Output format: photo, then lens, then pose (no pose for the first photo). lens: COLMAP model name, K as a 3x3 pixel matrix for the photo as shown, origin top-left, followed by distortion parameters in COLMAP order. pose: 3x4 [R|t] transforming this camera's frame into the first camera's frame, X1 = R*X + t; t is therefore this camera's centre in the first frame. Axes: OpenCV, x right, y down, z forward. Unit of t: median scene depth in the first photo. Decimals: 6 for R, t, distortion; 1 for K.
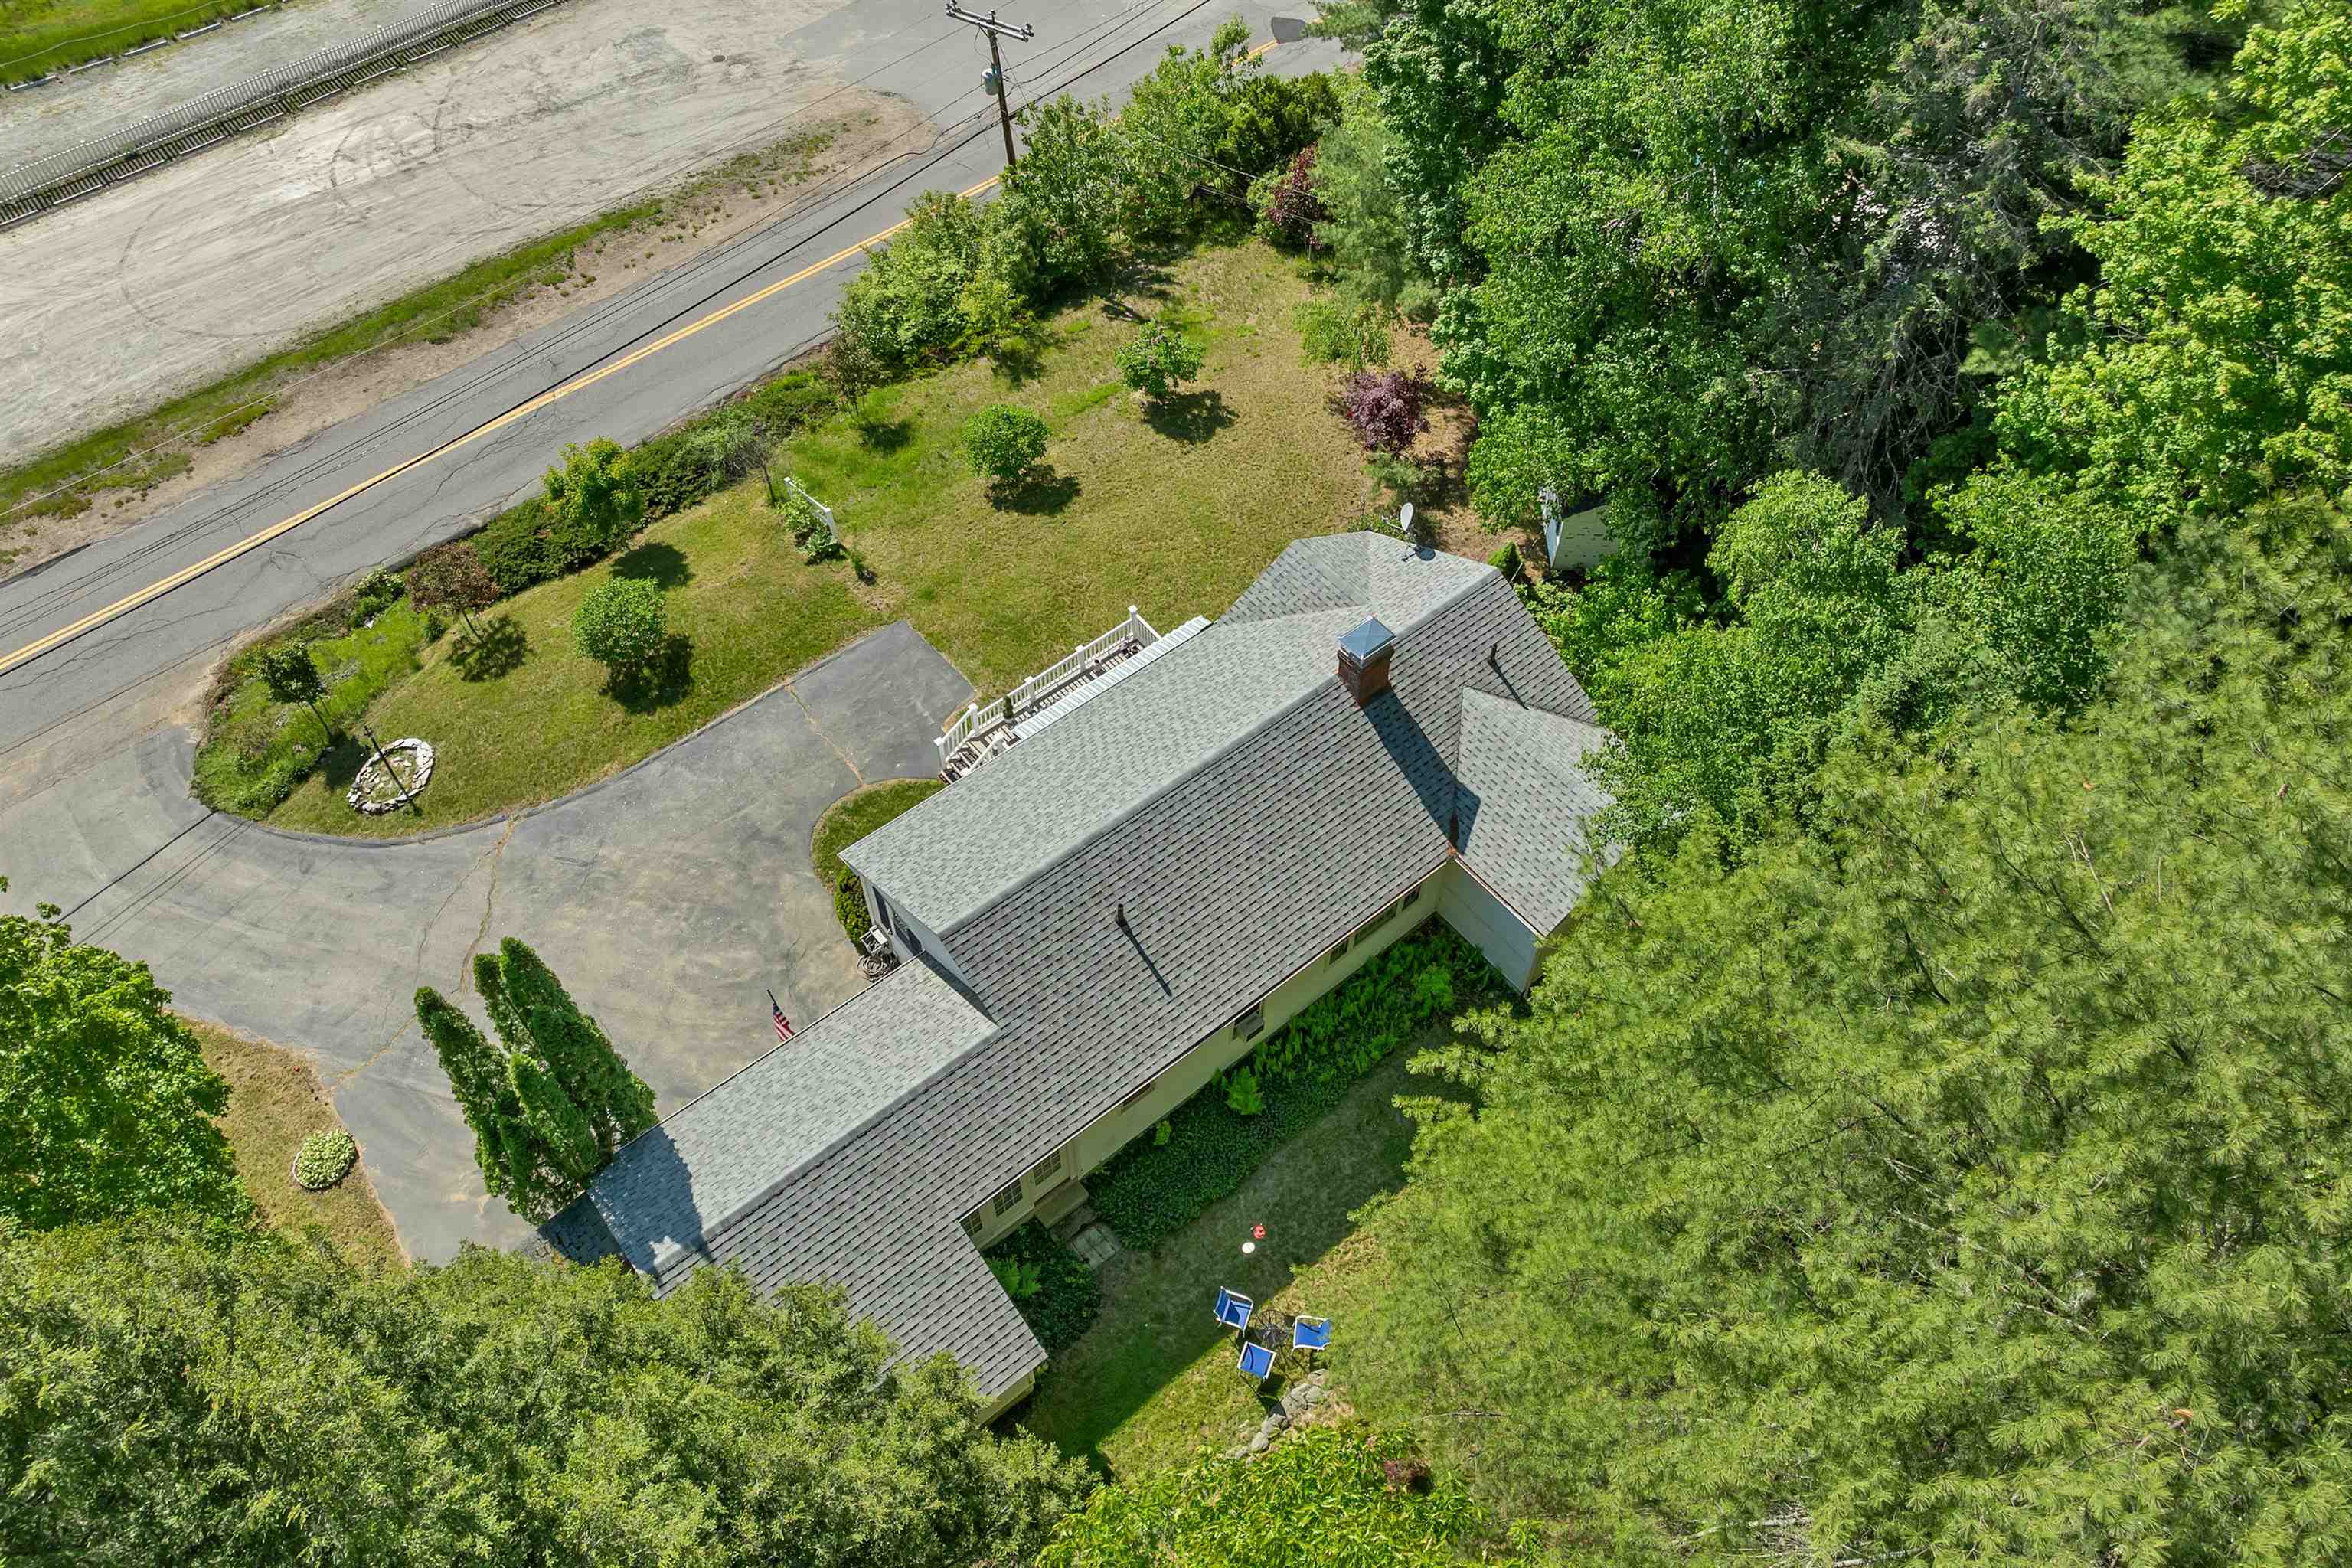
lens RADIAL K [[1717.3, 0, 1194.5], [0, 1717.3, 733.0], [0, 0, 1]] dist [-0.038815, -0.006483]
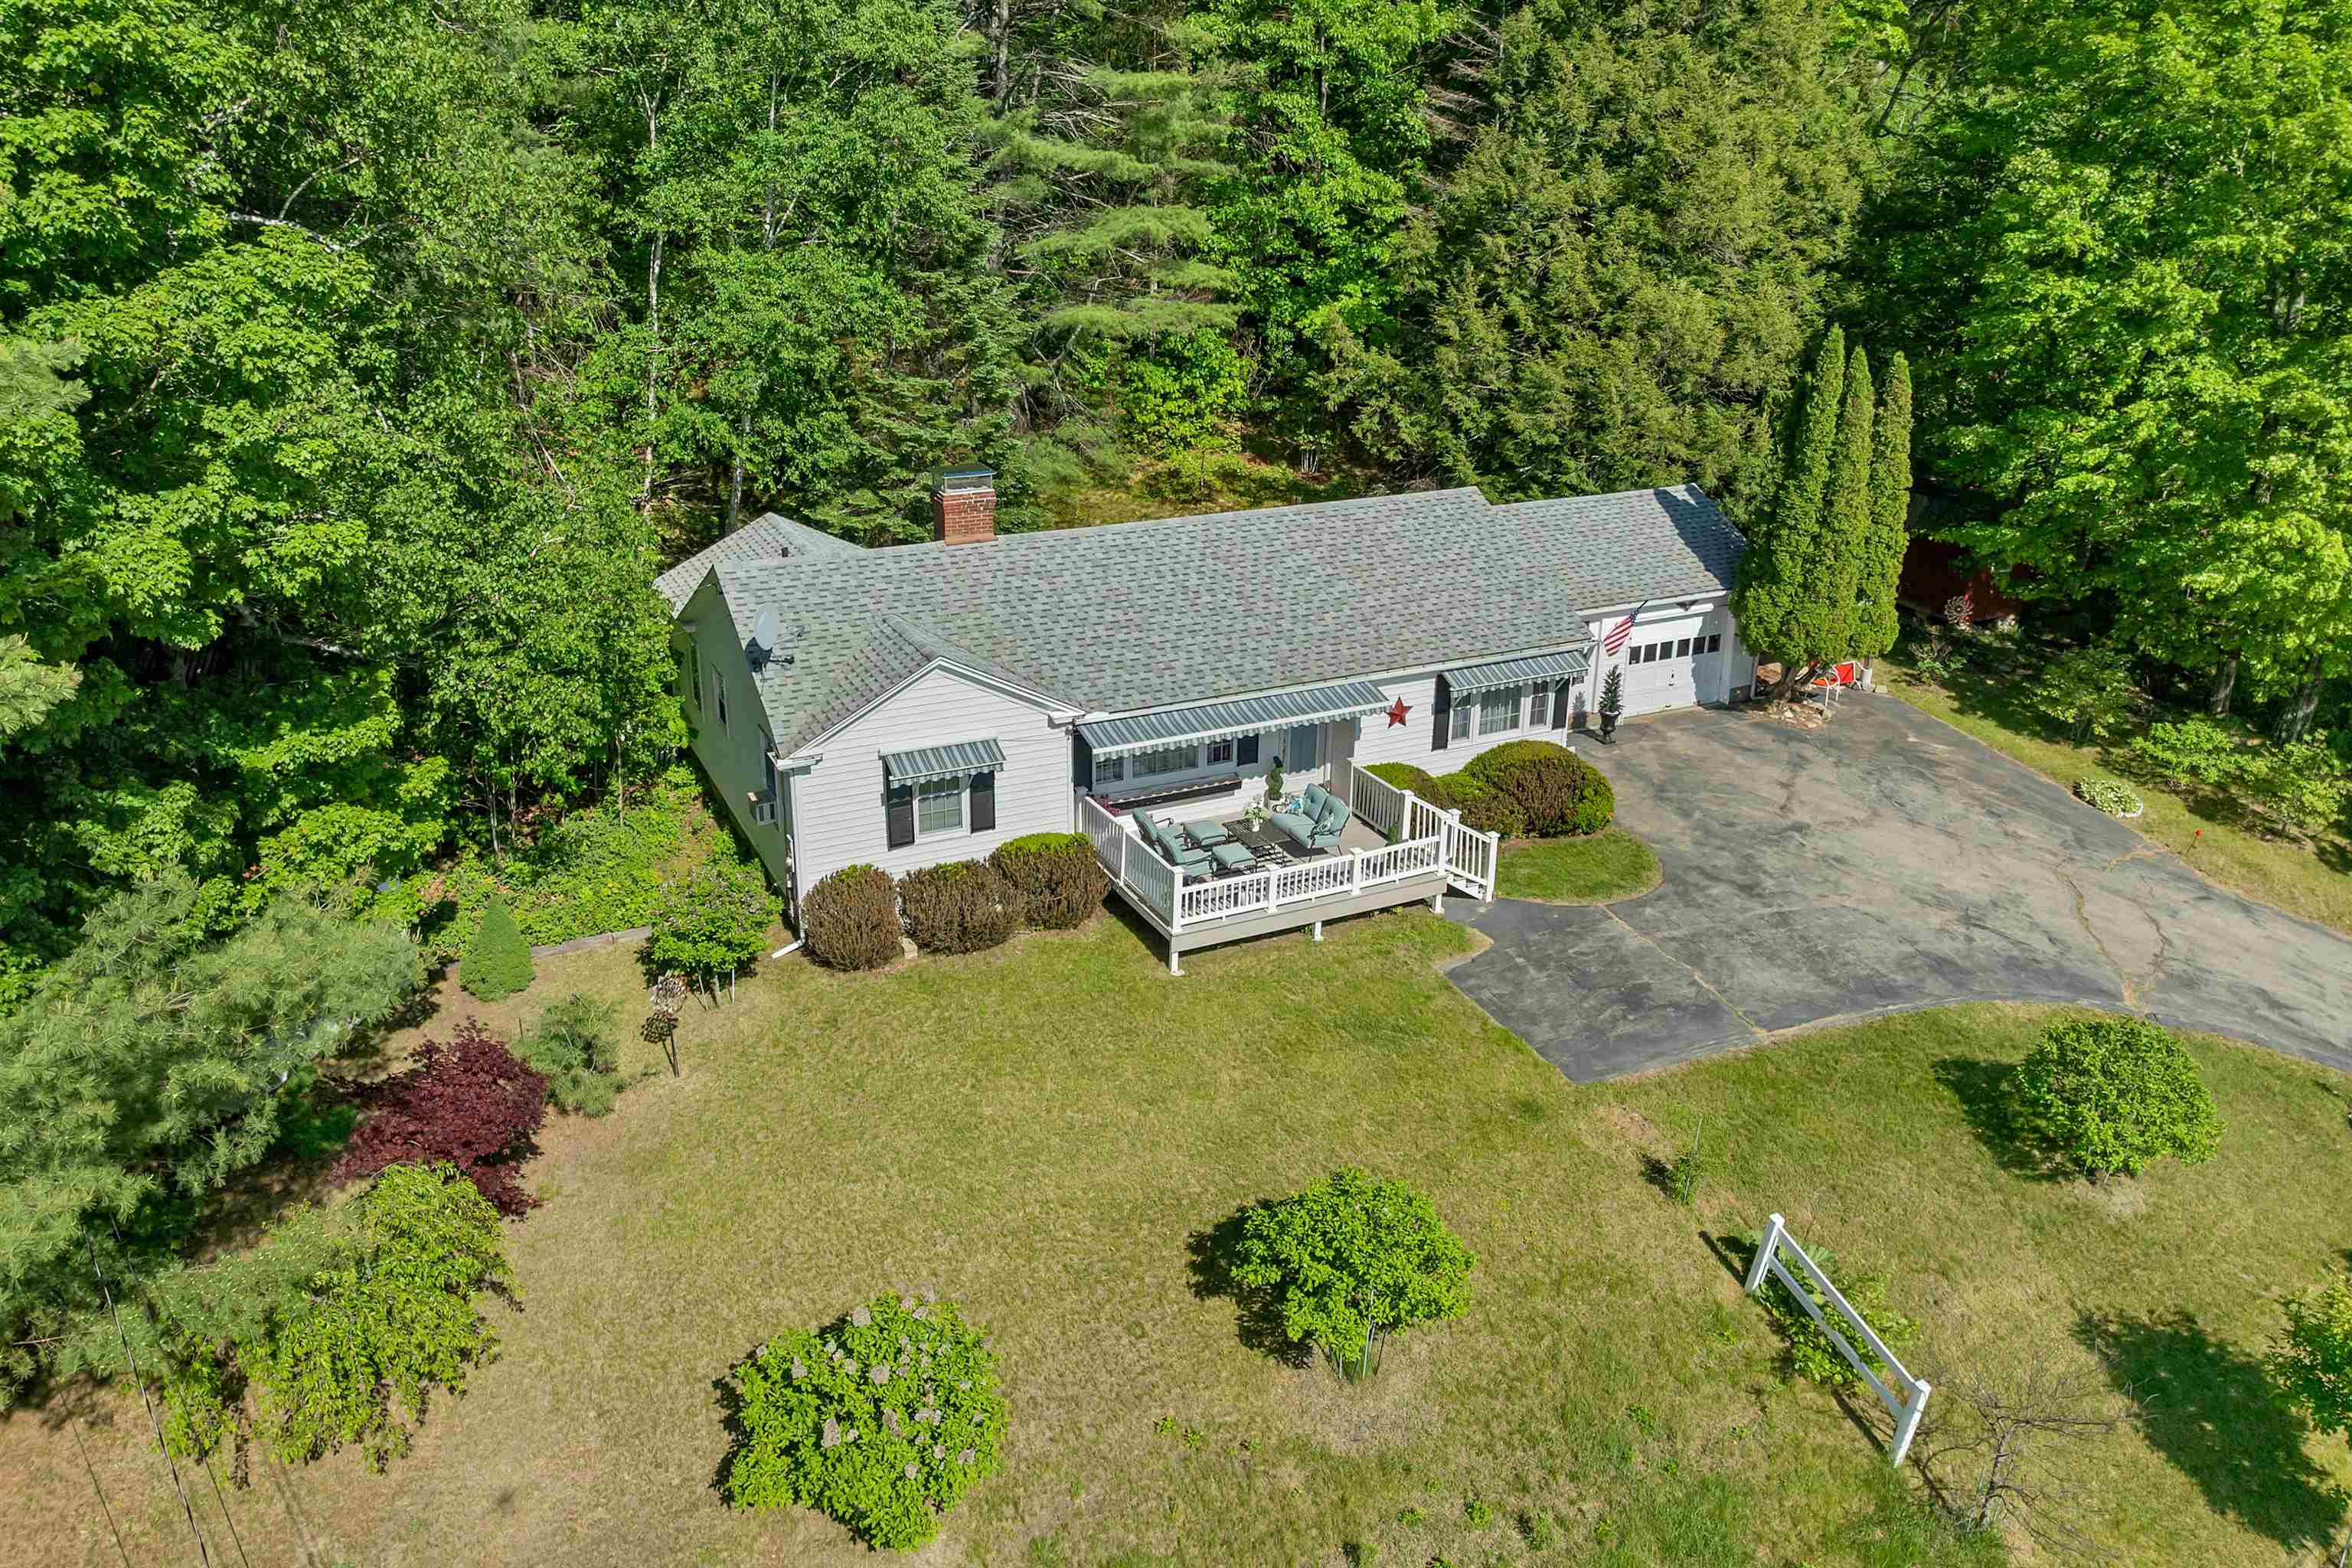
lens RADIAL K [[1717.3, 0, 1194.5], [0, 1717.3, 733.0], [0, 0, 1]] dist [-0.038815, -0.006483]
pose [[-0.976043, -0.100088, 0.193191, -0.147096], [0.156757, 0.292282, 0.943397, -0.624691], [-0.150889, 0.951080, -0.269590, 1.064236]]
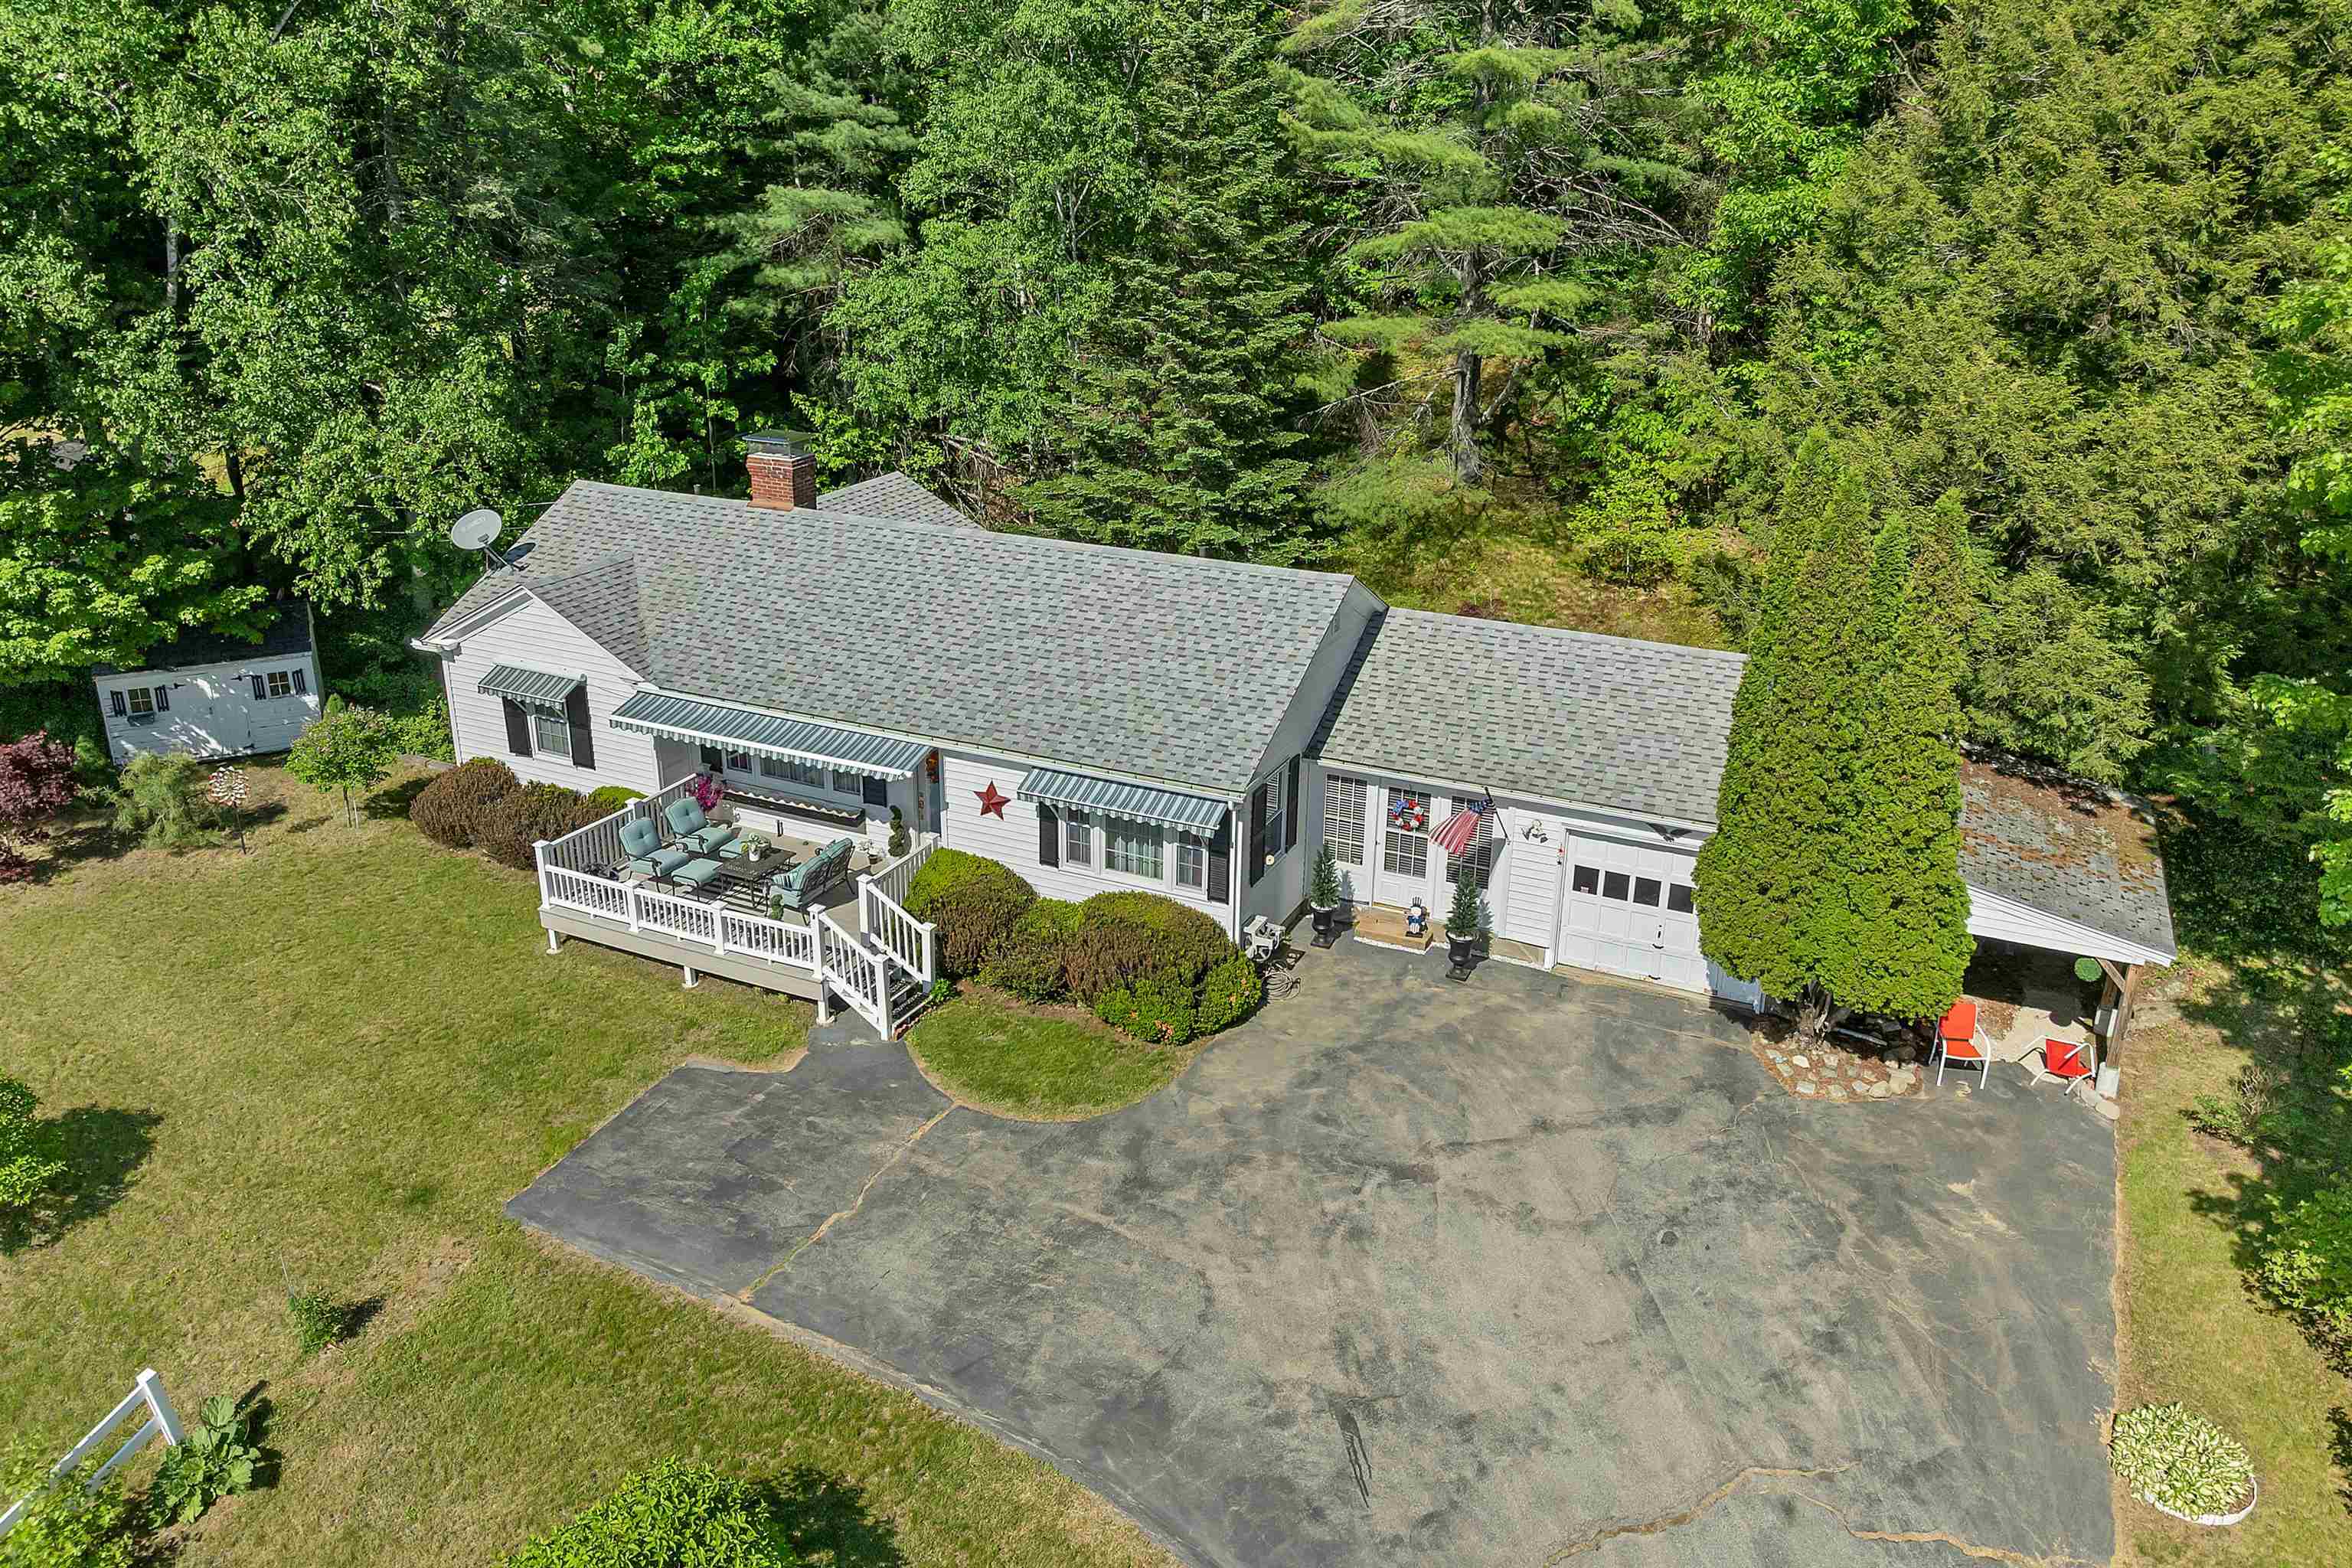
lens RADIAL K [[1717.3, 0, 1194.5], [0, 1717.3, 733.0], [0, 0, 1]] dist [-0.038815, -0.006483]
pose [[-0.439322, -0.325284, 0.837368, -0.585125], [0.707708, 0.448805, 0.545640, -0.237497], [-0.553303, 0.832324, 0.033036, 0.786074]]
